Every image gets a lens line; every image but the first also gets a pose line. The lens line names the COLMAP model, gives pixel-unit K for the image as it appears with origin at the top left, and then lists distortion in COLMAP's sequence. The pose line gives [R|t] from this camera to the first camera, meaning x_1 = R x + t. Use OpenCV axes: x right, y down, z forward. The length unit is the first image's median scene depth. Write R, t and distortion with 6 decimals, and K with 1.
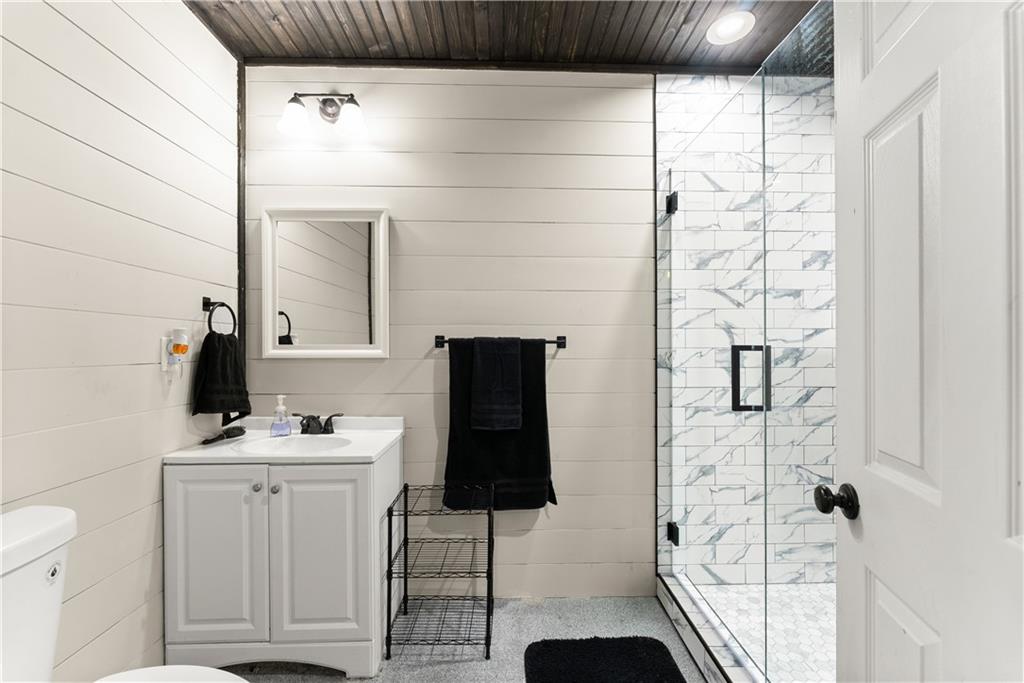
lens RADIAL K [[415.7, 0, 511.5], [0, 415.7, 348.0], [0, 0, 1]] dist [0.000245, -0.000151]
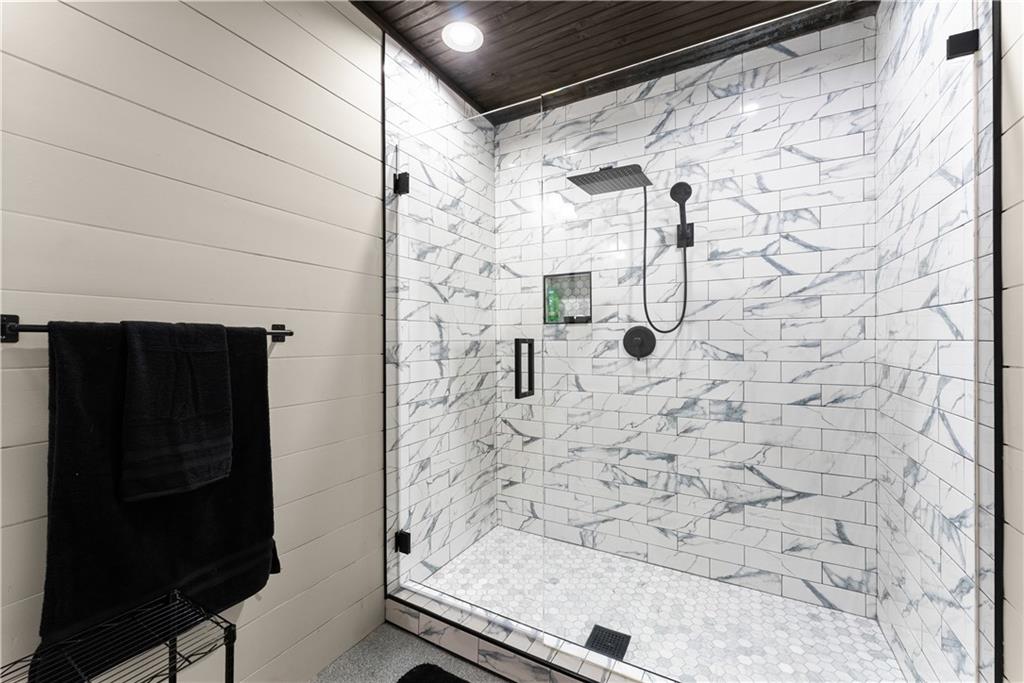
lens RADIAL K [[415.2, 0, 517.0], [0, 415.2, 340.4], [0, 0, 1]] dist [0.000088, 0.000010]
pose [[0.497132, -0.001716, 0.867673, -0.279836], [0.003513, 0.999994, -0.000035, -0.000457], [-0.867668, 0.003066, 0.497135, 0.316300]]
